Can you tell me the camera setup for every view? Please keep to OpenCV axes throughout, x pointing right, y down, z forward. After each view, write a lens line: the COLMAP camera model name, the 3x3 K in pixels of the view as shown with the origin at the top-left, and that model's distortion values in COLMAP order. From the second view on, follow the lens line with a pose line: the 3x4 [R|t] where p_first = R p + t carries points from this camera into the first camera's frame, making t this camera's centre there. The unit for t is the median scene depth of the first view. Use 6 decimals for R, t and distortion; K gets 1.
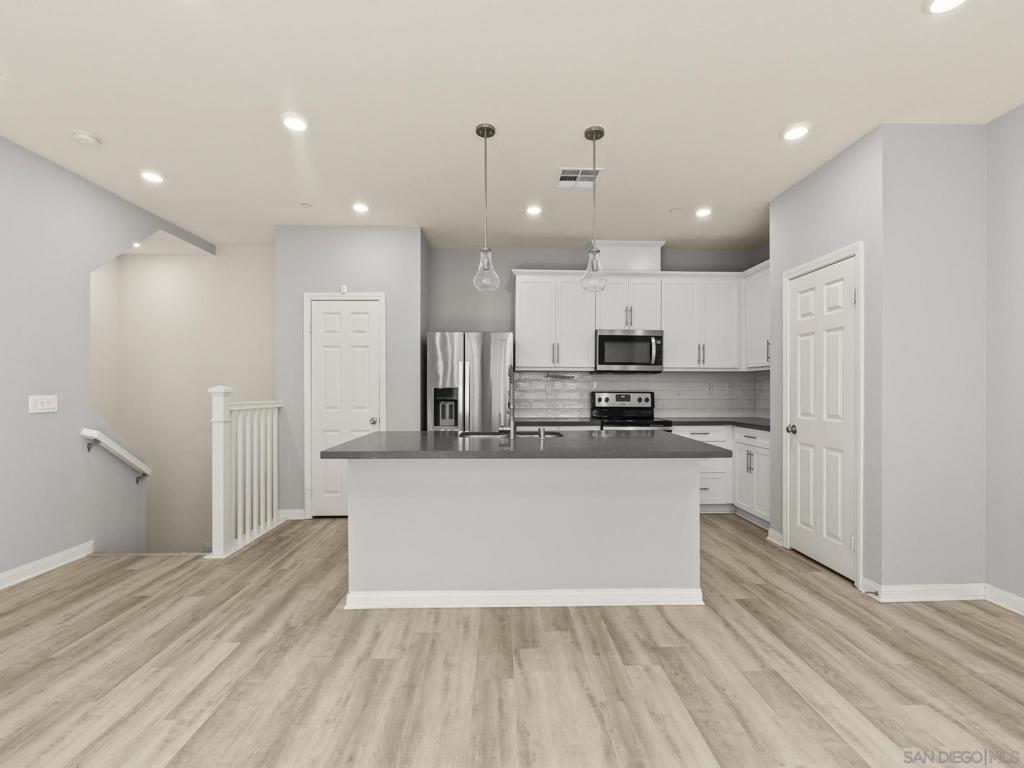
lens RADIAL K [[450.7, 0, 512.2], [0, 450.7, 388.6], [0, 0, 1]] dist [-0.004143, 0.000950]
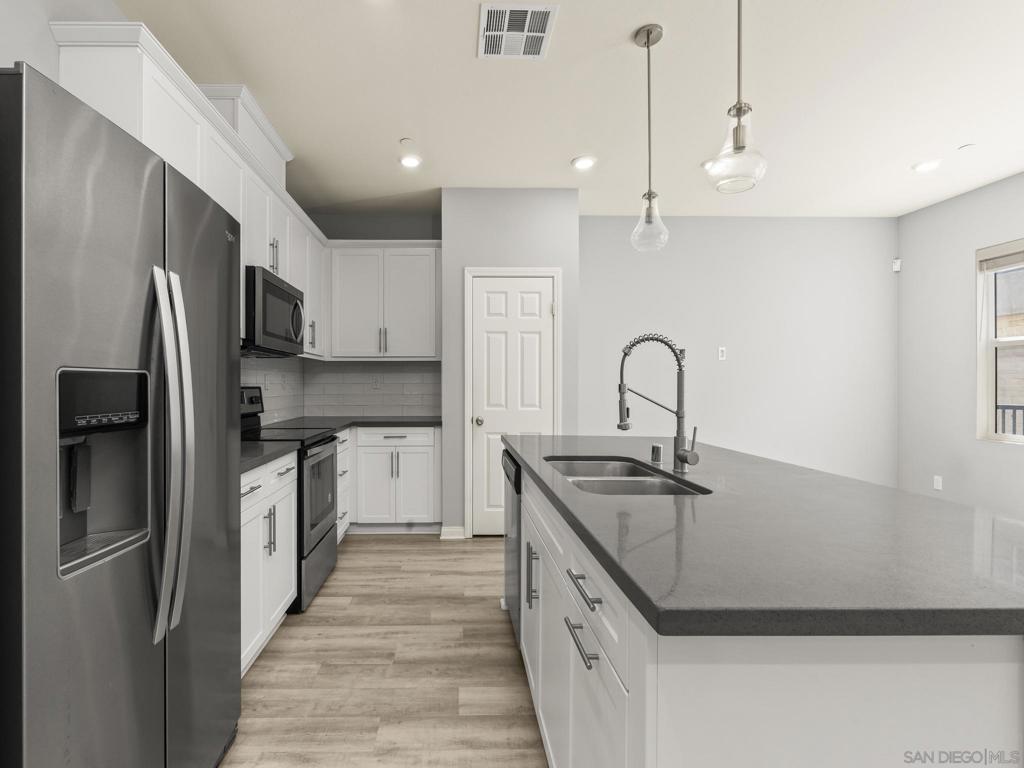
lens RADIAL K [[482.1, 0, 511.2], [0, 482.1, 383.0], [0, 0, 1]] dist [-0.004086, -0.000112]
pose [[-0.005138, 0.002906, 0.999983, -0.515911], [0.000599, 0.999996, -0.002903, 0.006599], [-0.999987, 0.000584, -0.005140, 0.969043]]
